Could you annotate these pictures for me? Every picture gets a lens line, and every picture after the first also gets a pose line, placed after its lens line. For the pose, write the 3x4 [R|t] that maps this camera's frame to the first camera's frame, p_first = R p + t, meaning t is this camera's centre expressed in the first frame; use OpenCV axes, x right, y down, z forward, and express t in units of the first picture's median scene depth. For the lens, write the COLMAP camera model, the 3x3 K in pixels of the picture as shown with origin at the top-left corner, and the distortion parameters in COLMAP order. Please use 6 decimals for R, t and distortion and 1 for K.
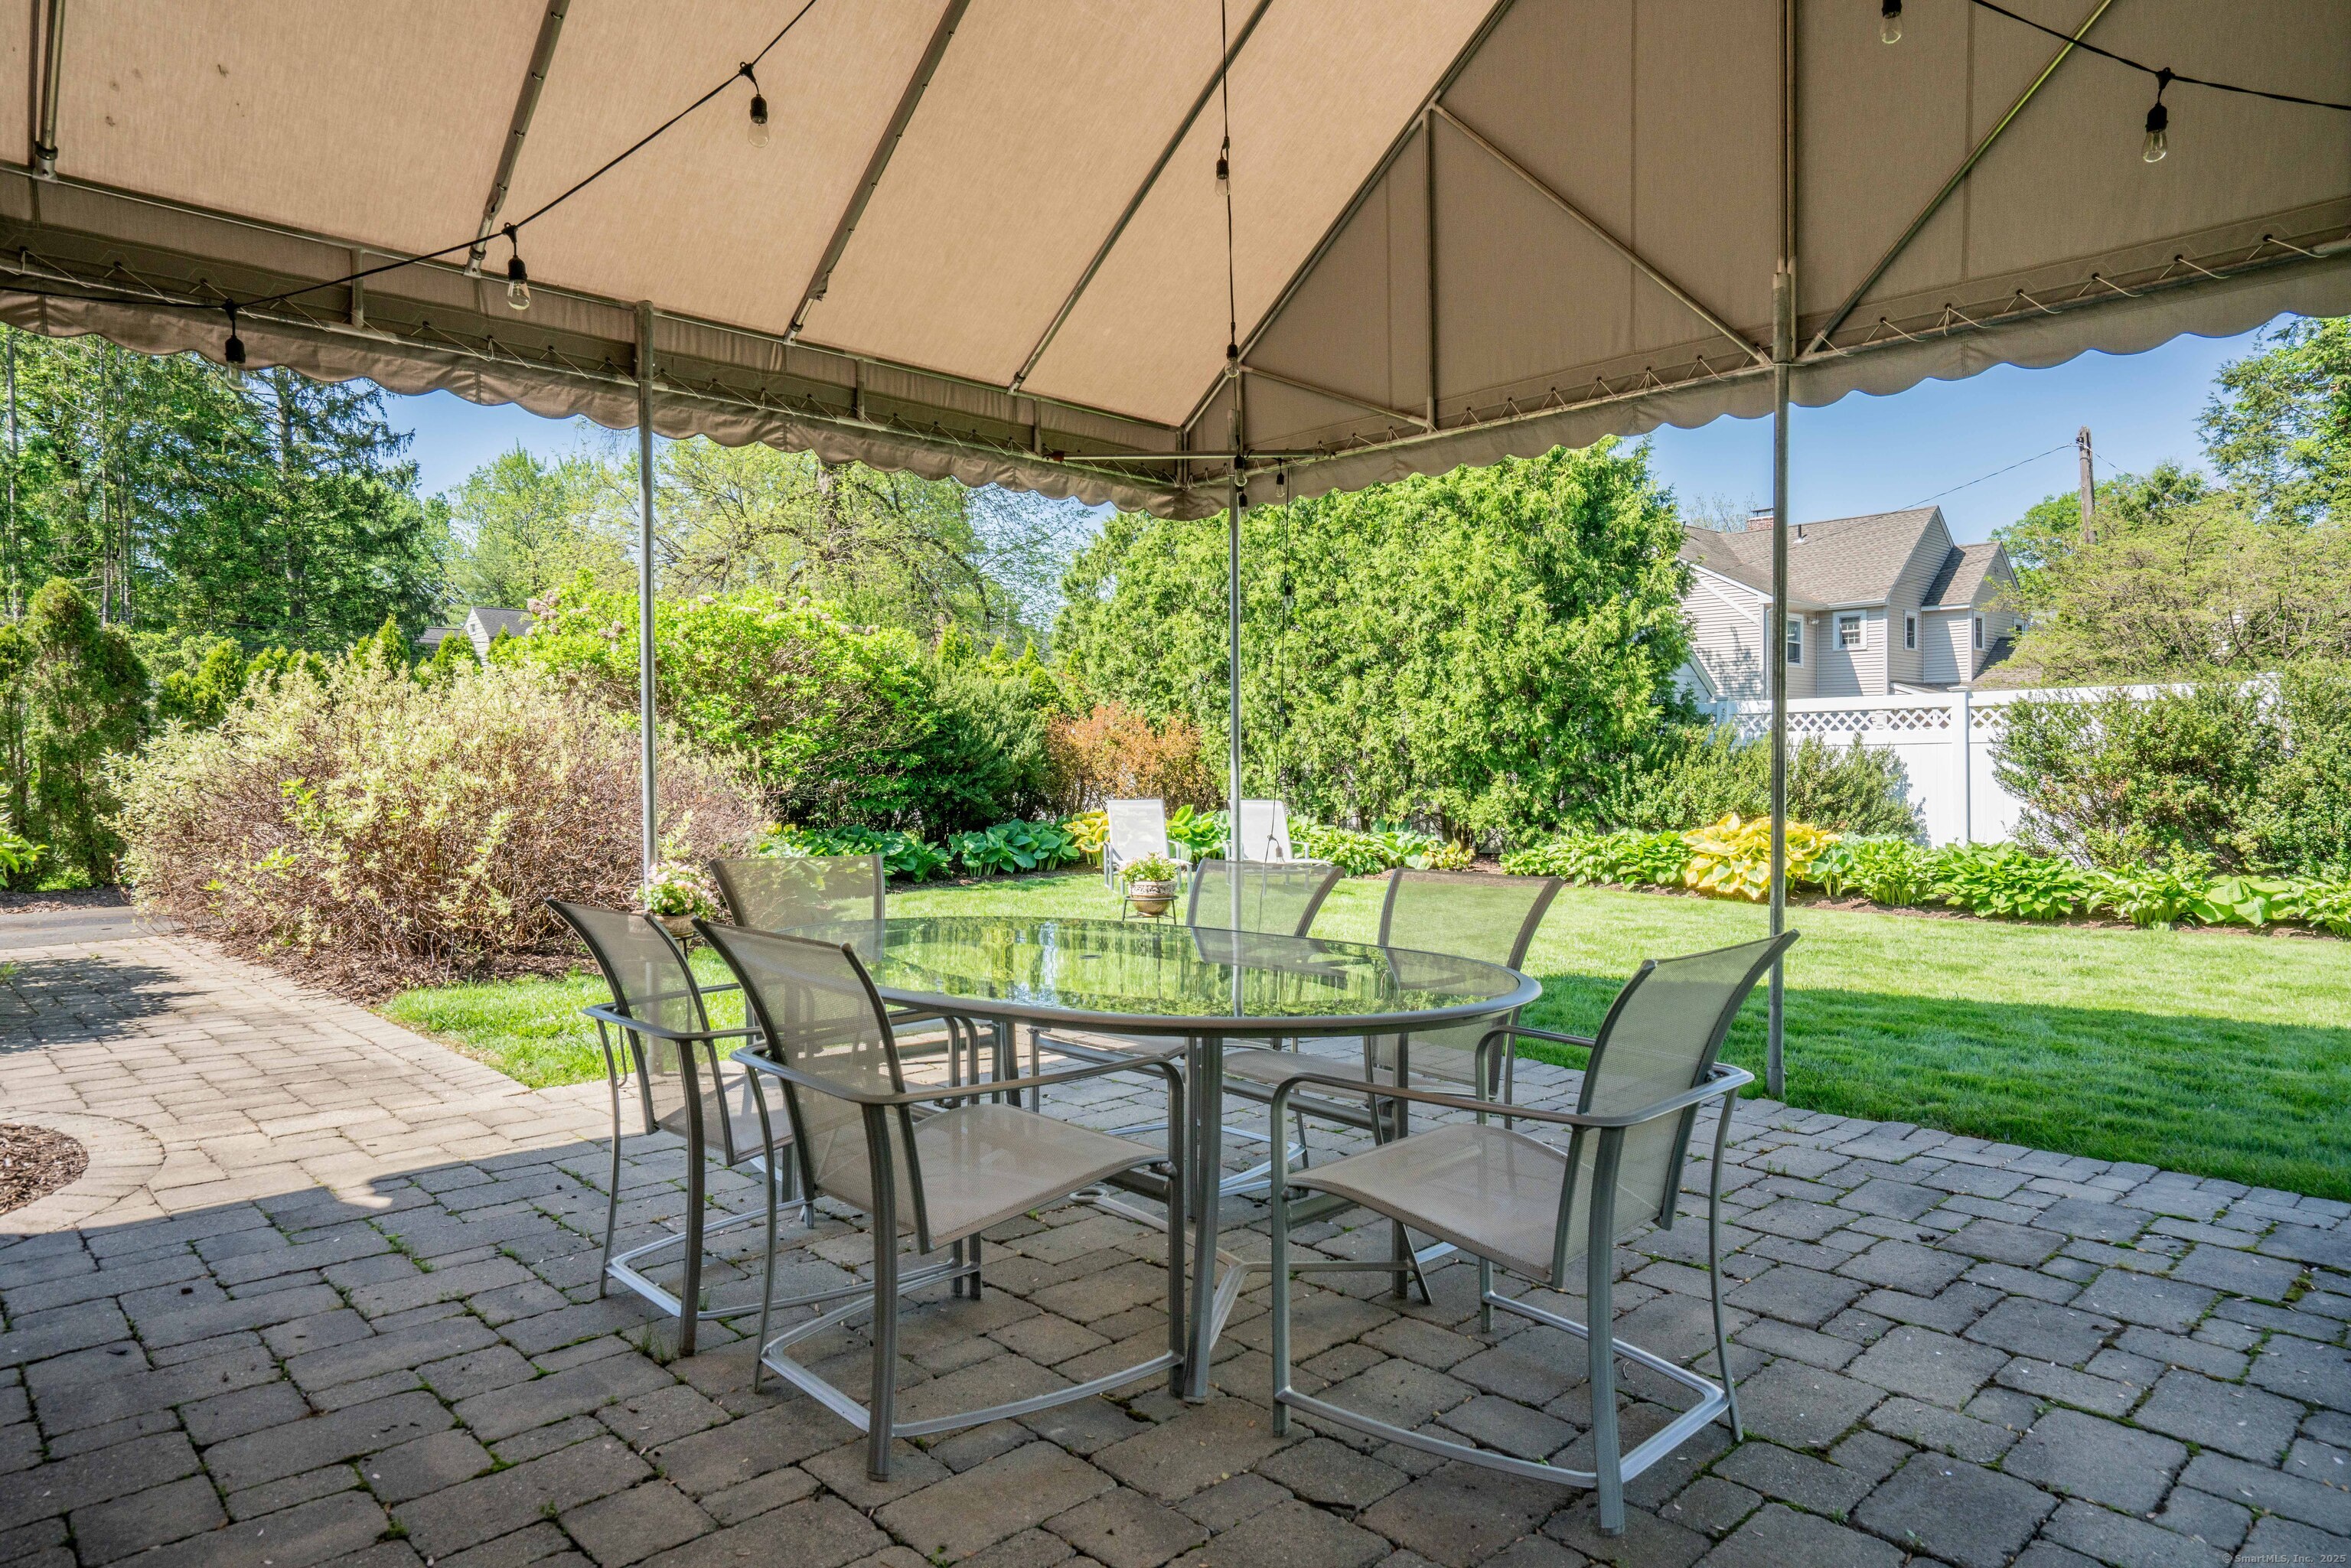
lens RADIAL K [[1317.1, 0, 1170.7], [0, 1317.1, 788.4], [0, 0, 1]] dist [0.002311, 0.002416]
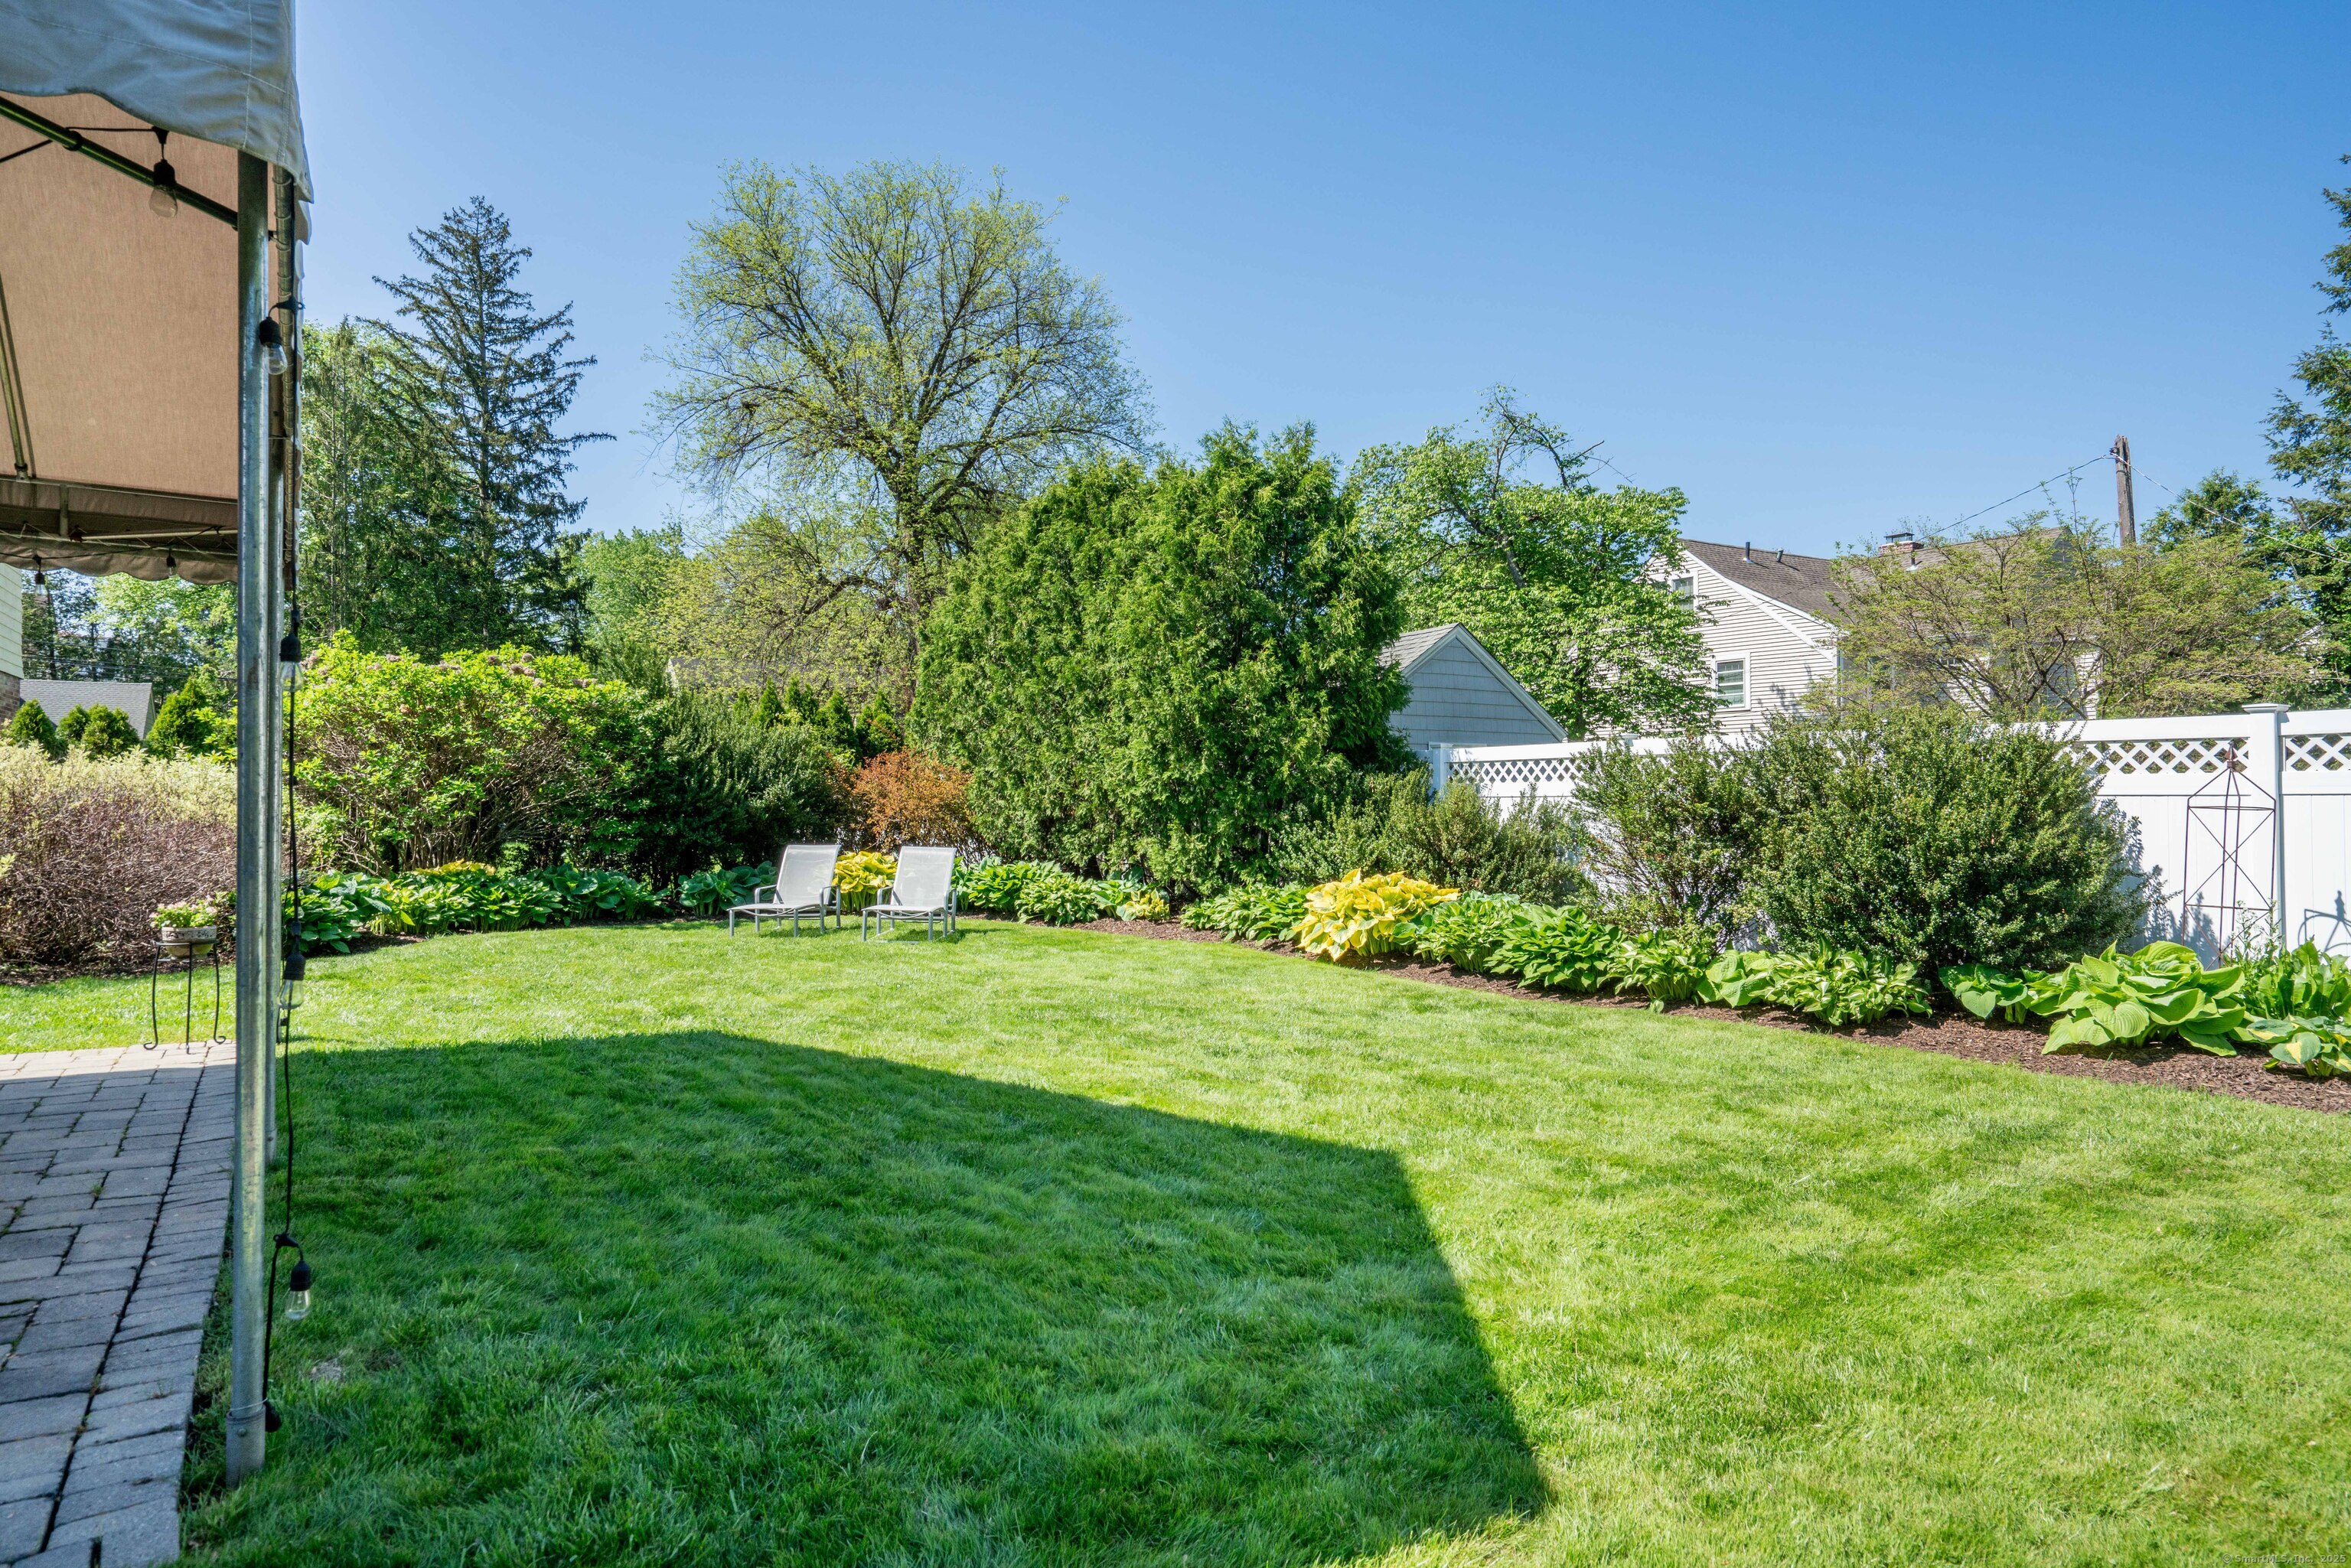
lens RADIAL K [[1317.1, 0, 1186.3], [0, 1317.1, 778.6], [0, 0, 1]] dist [0.002311, 0.002416]
pose [[0.982145, 0.005340, -0.188049, 0.447254], [-0.012220, 0.999297, -0.035446, -0.009748], [0.187727, 0.037112, 0.981520, 0.043909]]
